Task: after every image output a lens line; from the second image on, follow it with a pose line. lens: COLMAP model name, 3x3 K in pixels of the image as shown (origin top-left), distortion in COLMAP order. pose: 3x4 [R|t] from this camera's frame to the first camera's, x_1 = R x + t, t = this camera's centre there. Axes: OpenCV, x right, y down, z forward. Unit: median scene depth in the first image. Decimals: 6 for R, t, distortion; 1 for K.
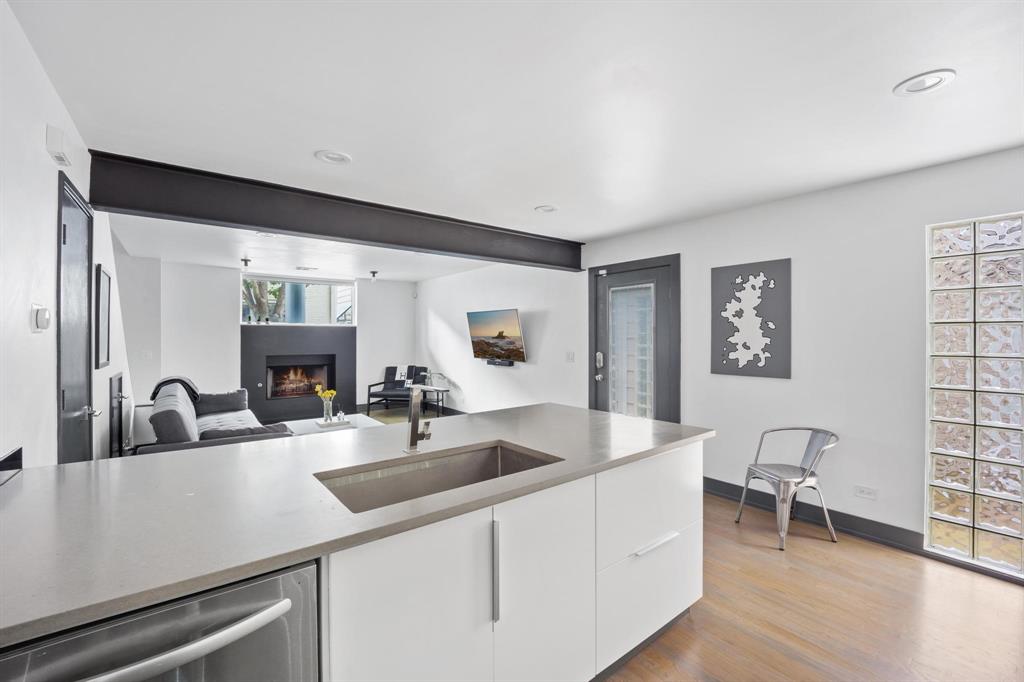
lens RADIAL K [[427.7, 0, 510.7], [0, 427.7, 357.0], [0, 0, 1]] dist [-0.042081, 0.000074]
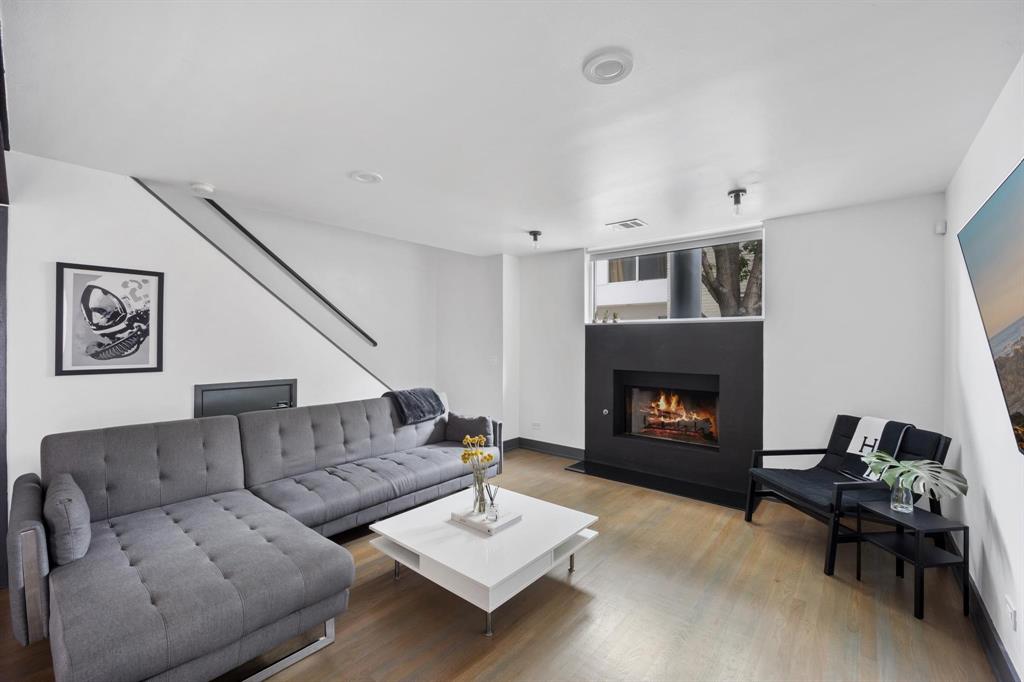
lens RADIAL K [[422.6, 0, 512.0], [0, 422.6, 341.0], [0, 0, 1]] dist [-0.022811, -0.000116]
pose [[0.201914, 0.003634, -0.979397, 0.053839], [-0.052060, 0.998619, -0.007027, -0.035167], [0.978019, 0.052406, 0.201824, 0.723389]]
